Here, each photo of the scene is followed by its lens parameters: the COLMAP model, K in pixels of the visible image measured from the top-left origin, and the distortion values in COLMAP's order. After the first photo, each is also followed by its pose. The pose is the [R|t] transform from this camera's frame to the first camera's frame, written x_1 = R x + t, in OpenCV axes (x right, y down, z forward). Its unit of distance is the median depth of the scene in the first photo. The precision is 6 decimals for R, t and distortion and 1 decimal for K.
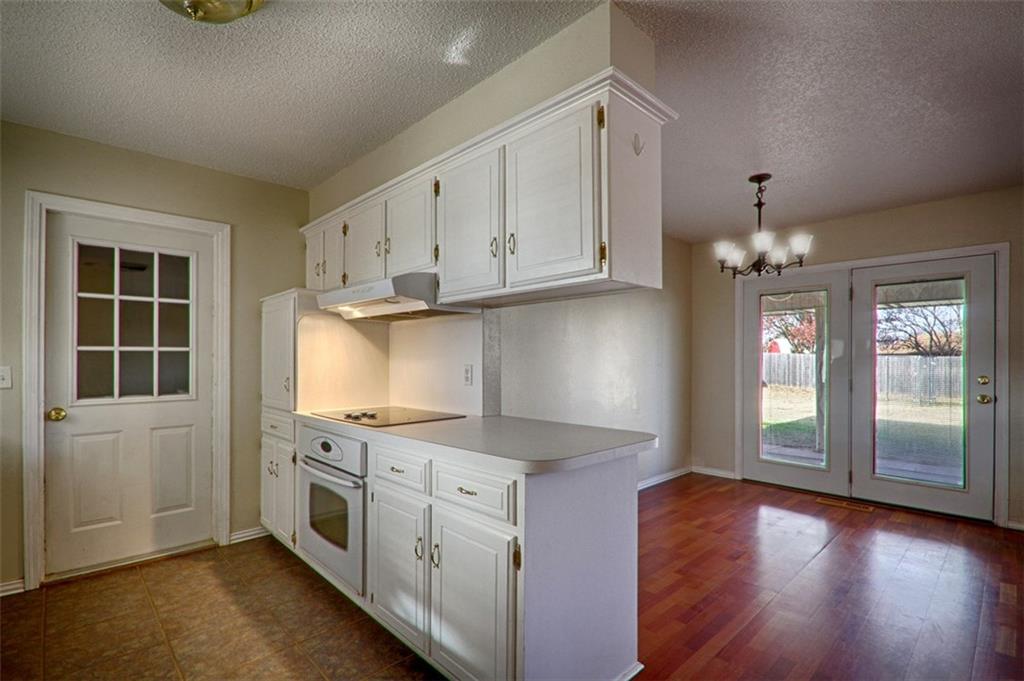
lens RADIAL K [[489.1, 0, 482.1], [0, 489.1, 358.8], [0, 0, 1]] dist [0.003827, -0.008357]
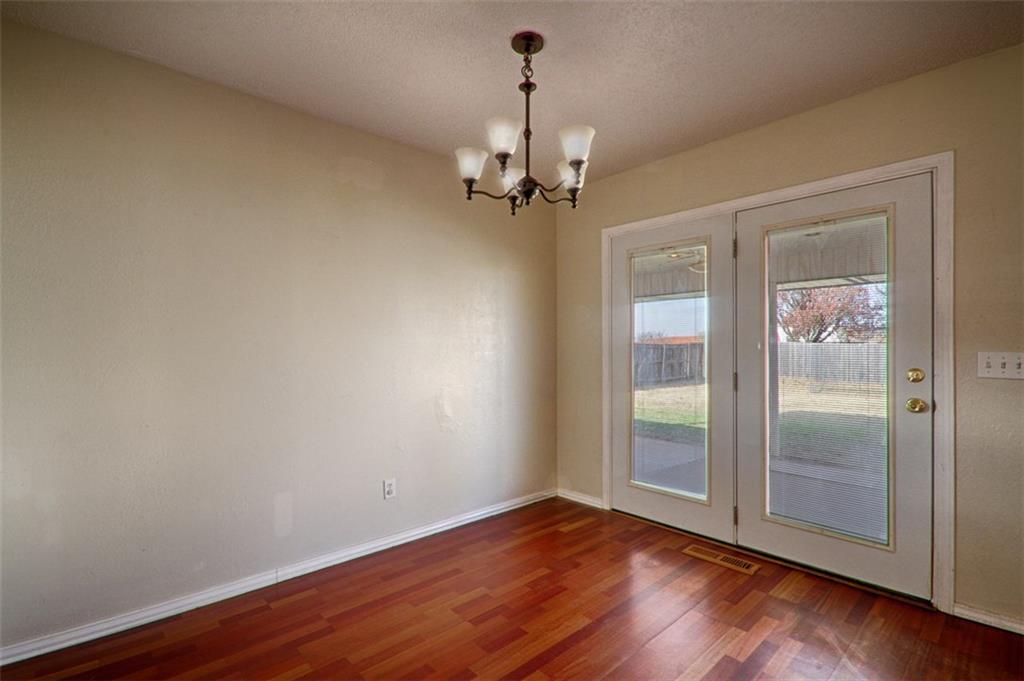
lens RADIAL K [[489.1, 0, 488.2], [0, 489.1, 349.8], [0, 0, 1]] dist [0.003827, -0.008357]
pose [[0.999956, -0.003118, -0.008799, 0.428274], [0.003132, 0.999994, 0.001548, 0.007586], [0.008794, -0.001576, 0.999960, 0.322971]]
